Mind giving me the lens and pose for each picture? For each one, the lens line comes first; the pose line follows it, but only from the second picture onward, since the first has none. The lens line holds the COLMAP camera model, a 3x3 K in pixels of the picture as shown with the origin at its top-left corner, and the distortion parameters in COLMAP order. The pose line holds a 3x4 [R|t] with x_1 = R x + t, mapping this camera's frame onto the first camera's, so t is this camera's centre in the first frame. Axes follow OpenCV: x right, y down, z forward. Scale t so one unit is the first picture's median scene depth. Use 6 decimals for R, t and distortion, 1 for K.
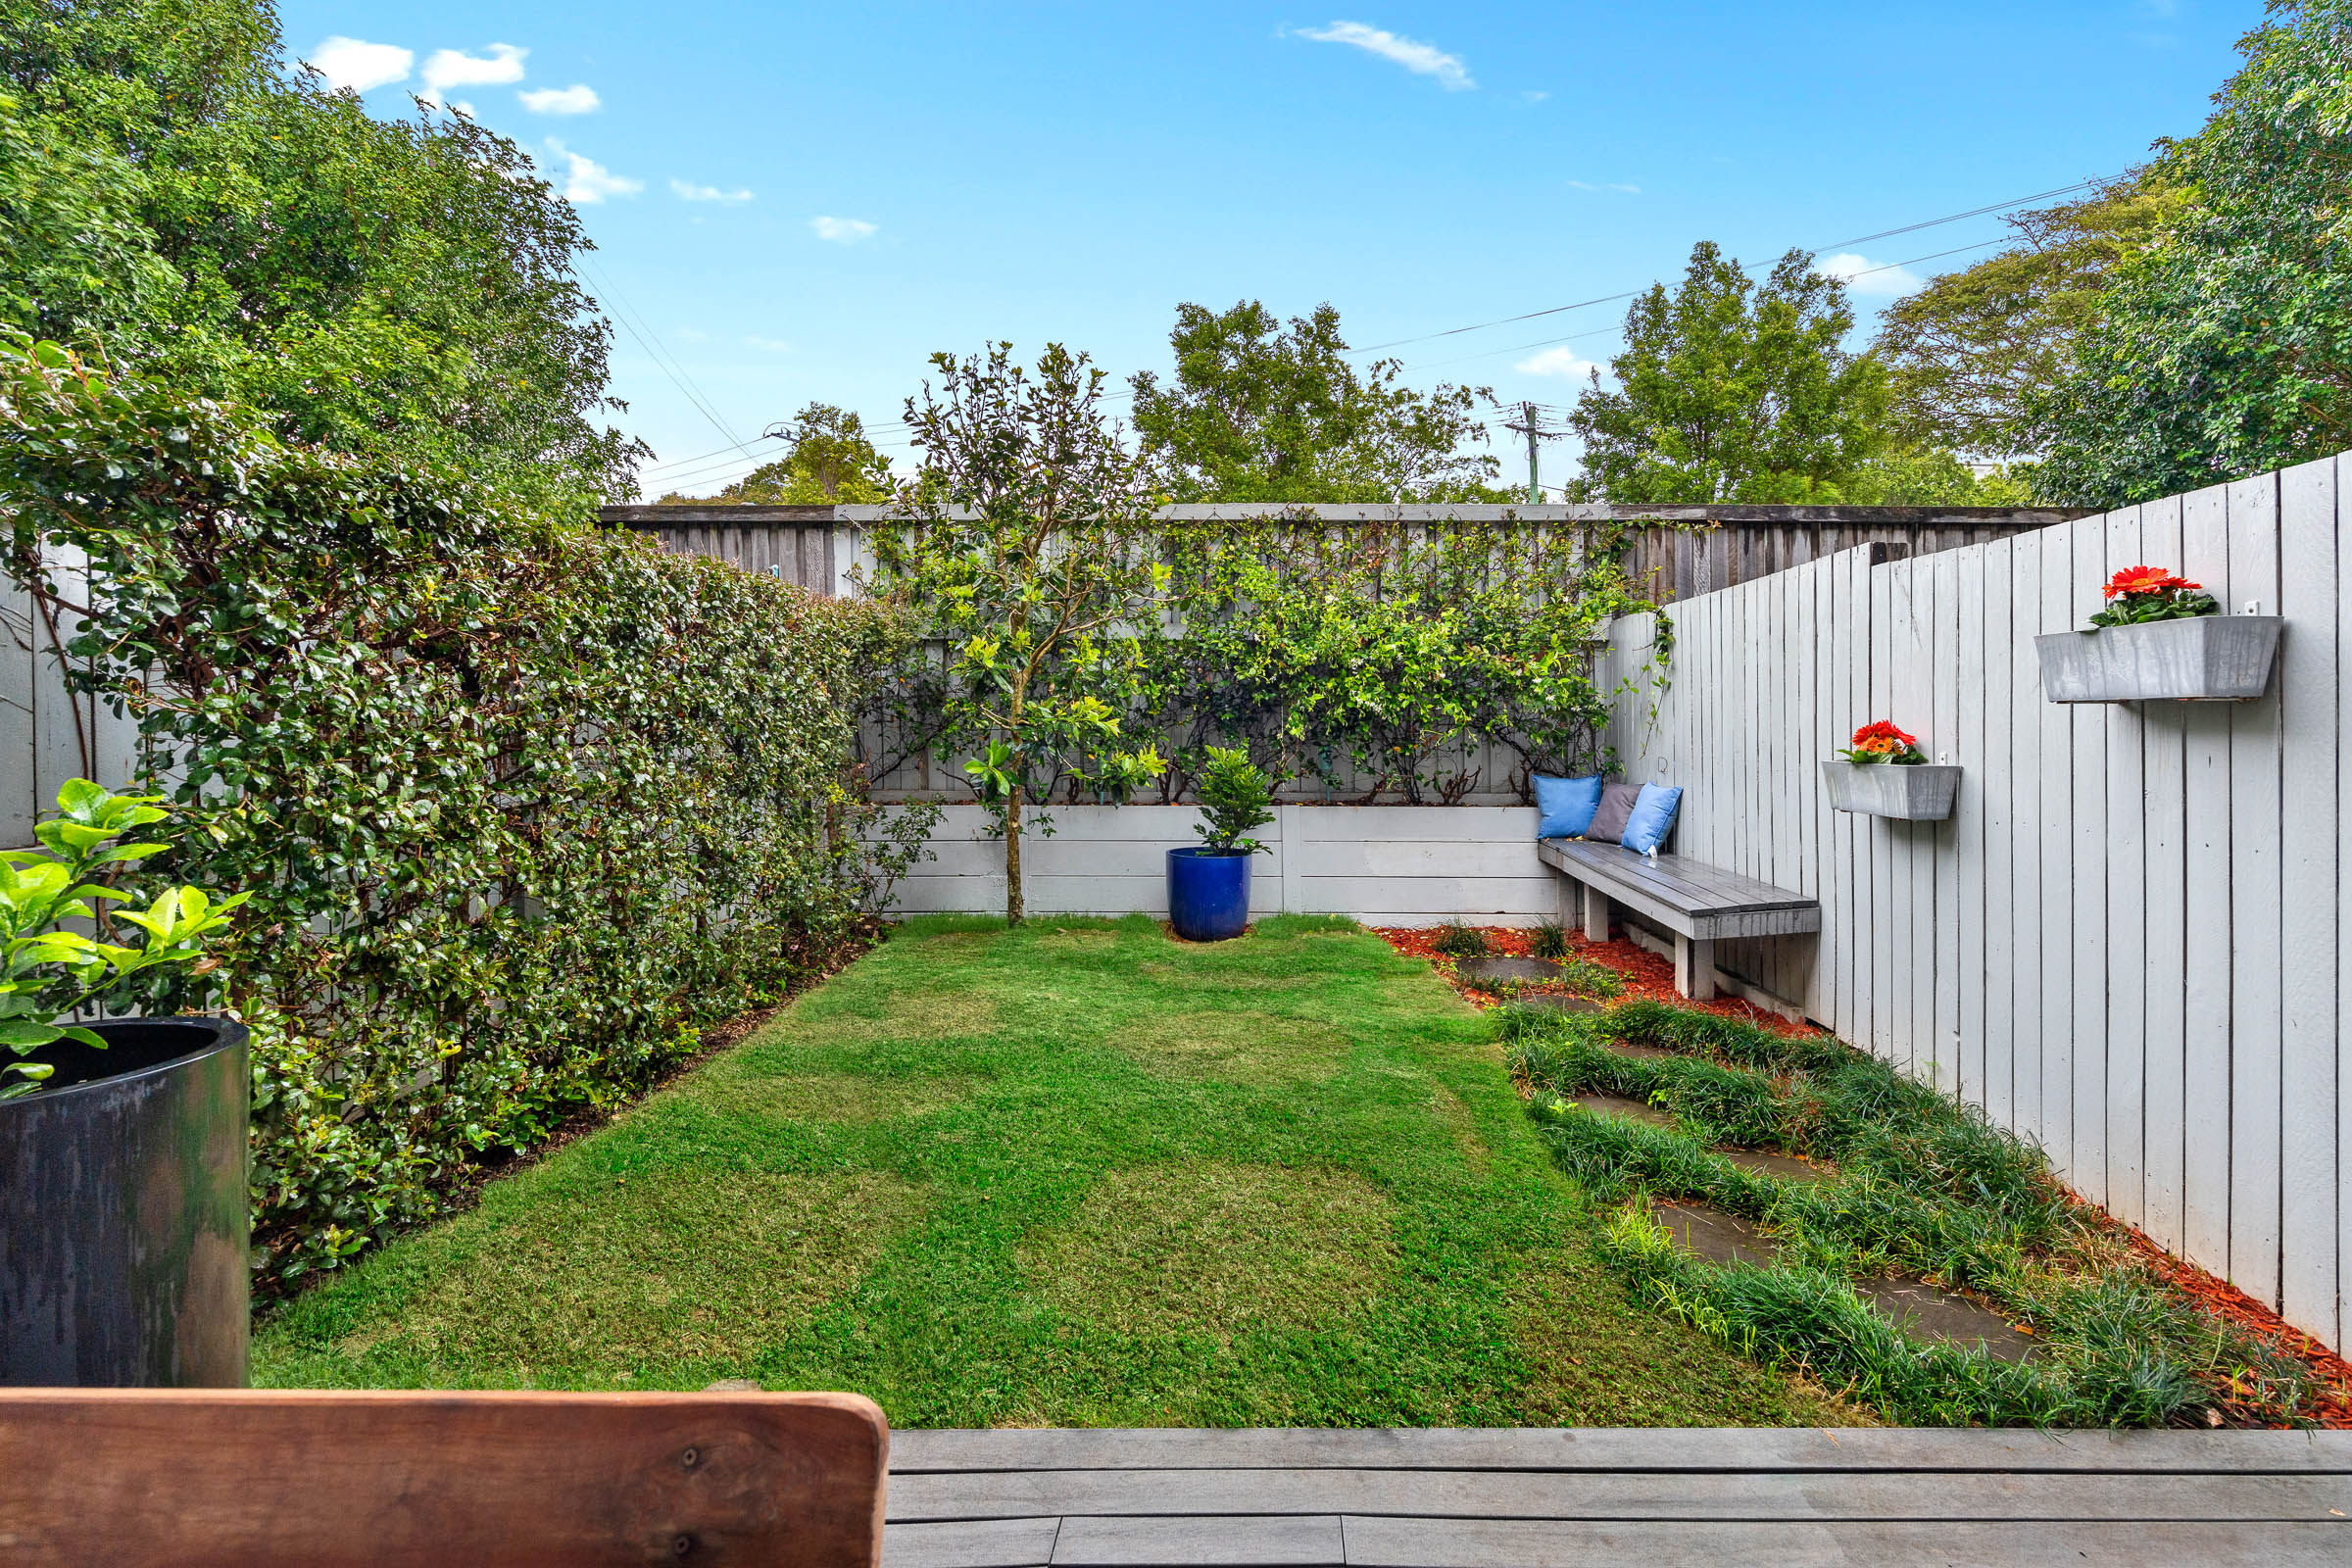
lens RADIAL K [[964.9, 0, 1238.4], [0, 964.9, 774.1], [0, 0, 1]] dist [-0.006784, 0.000022]
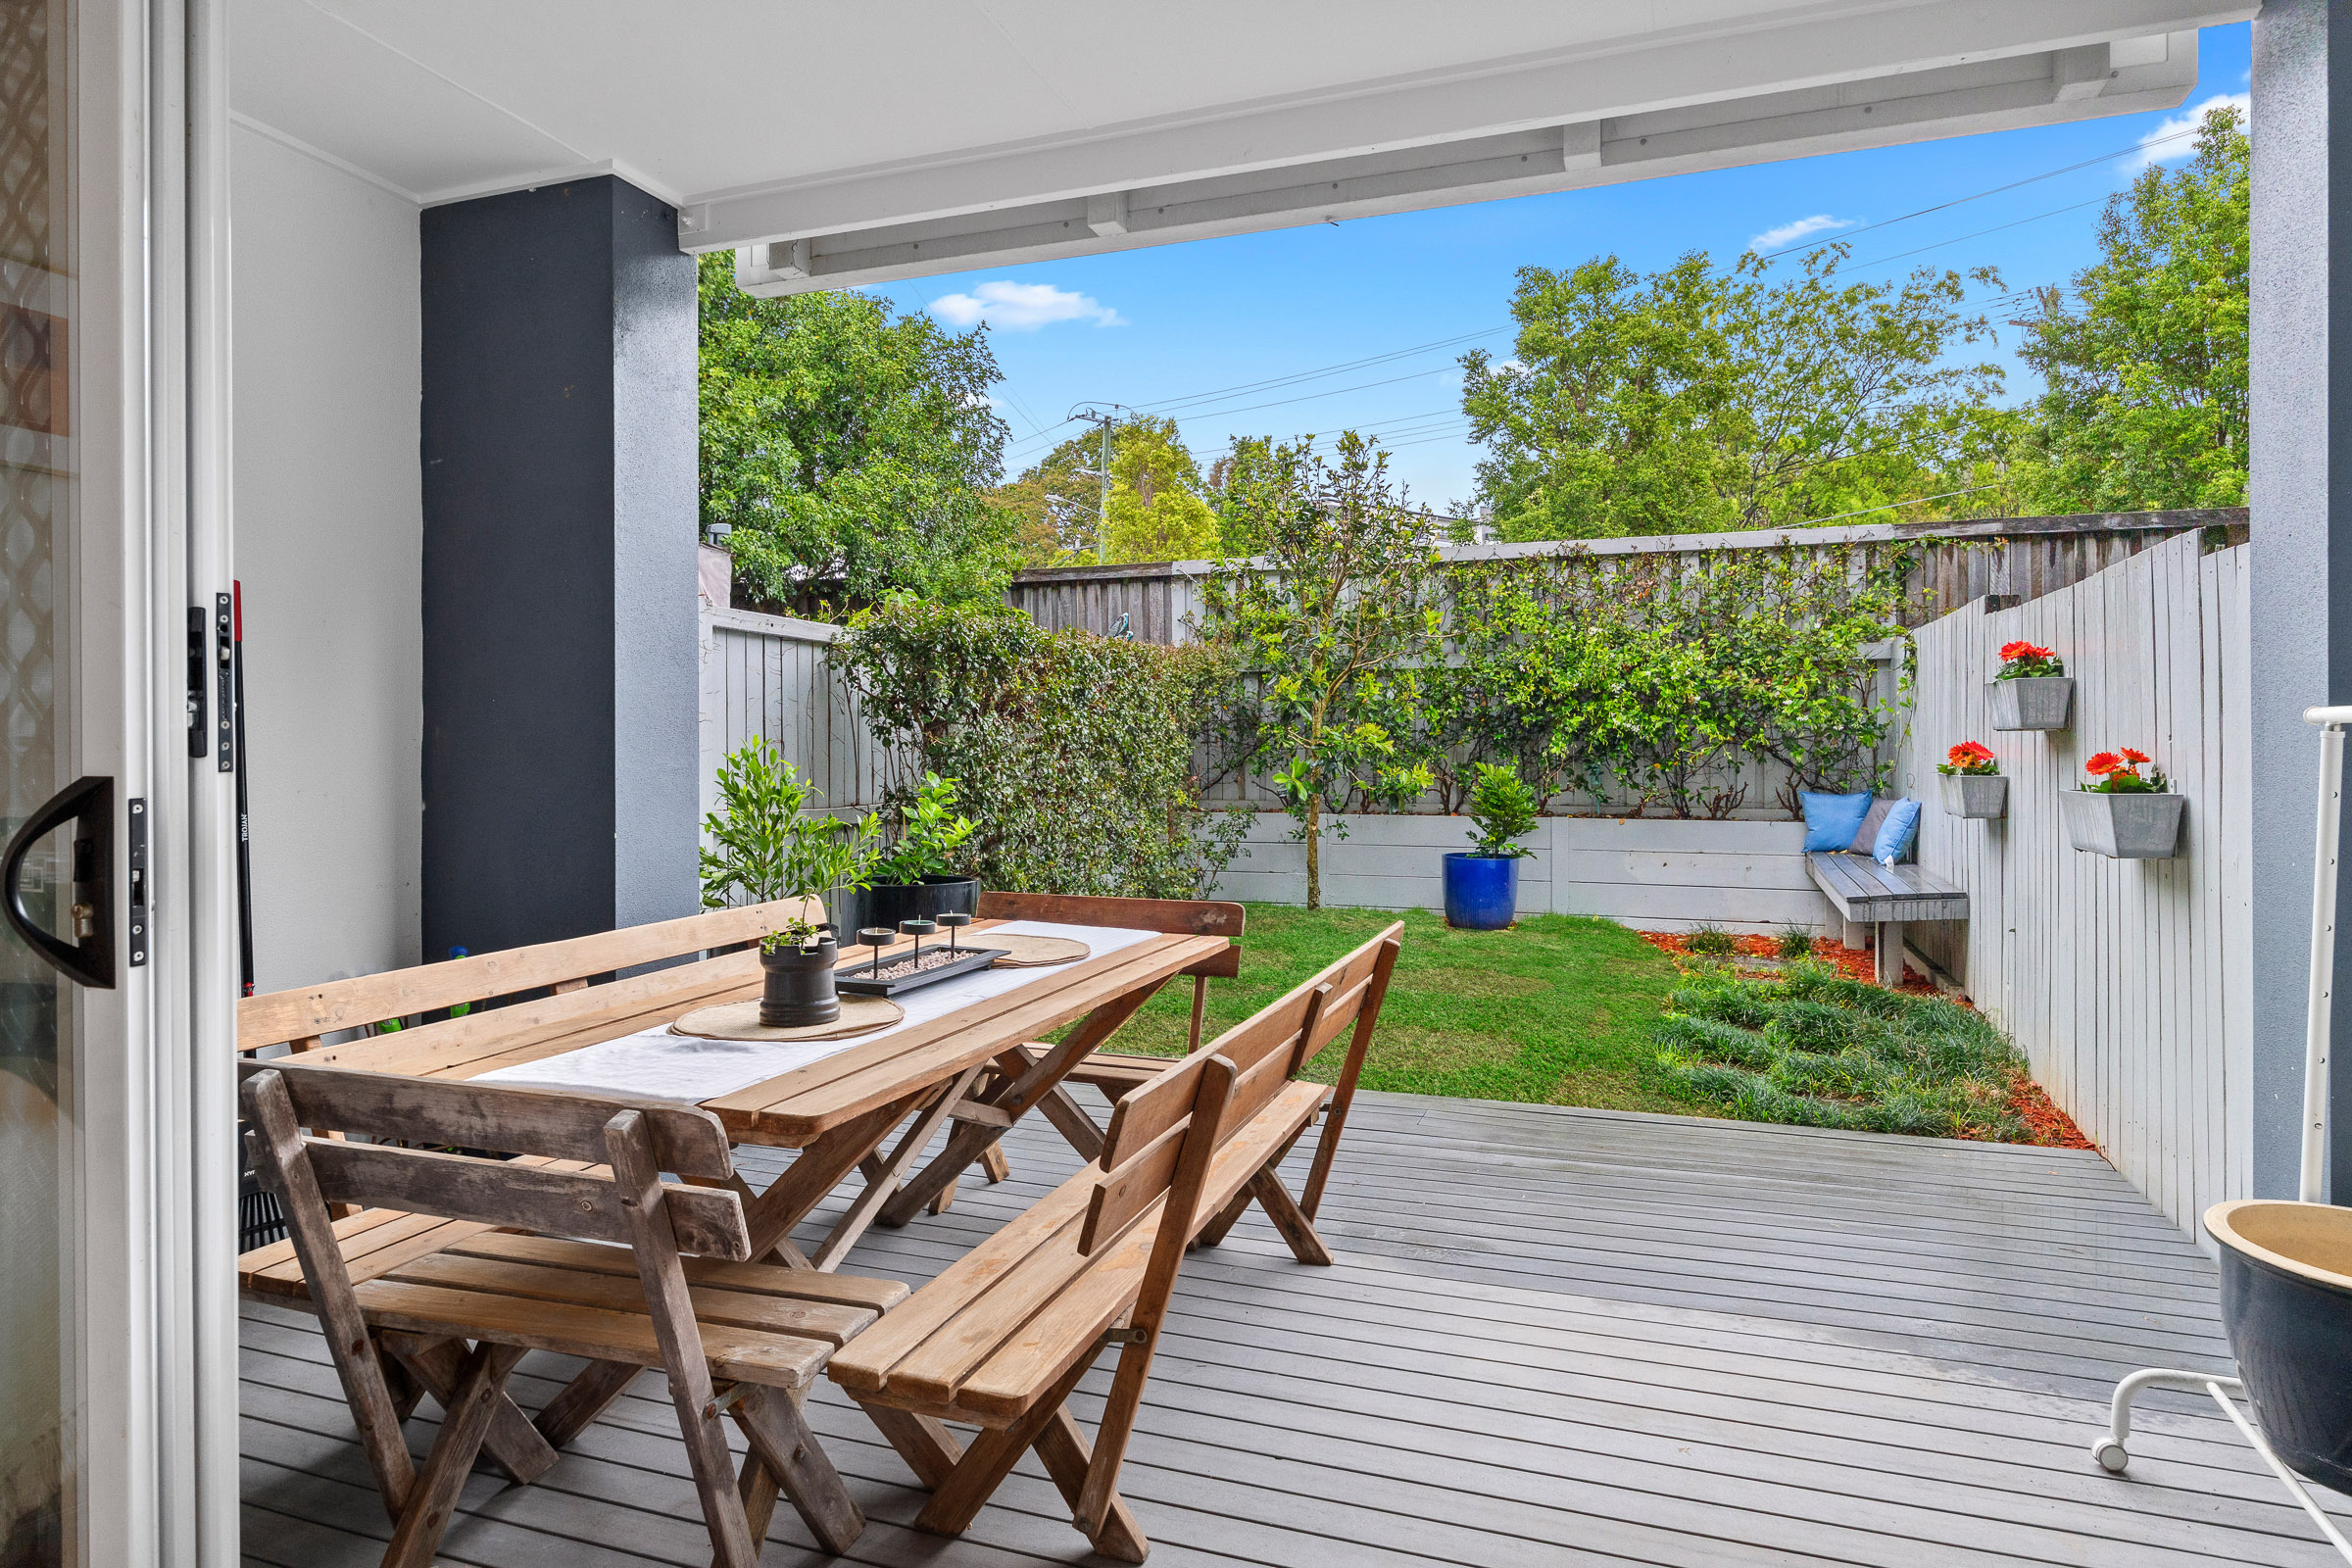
lens RADIAL K [[1271.6, 0, 1176.6], [0, 1271.6, 782.5], [0, 0, 1]] dist [0.008149, 0.000894]
pose [[0.935982, 0.006436, -0.351990, 0.156573], [-0.012486, 0.999811, -0.014920, 0.020213], [0.351827, 0.018360, 0.935885, -0.515199]]
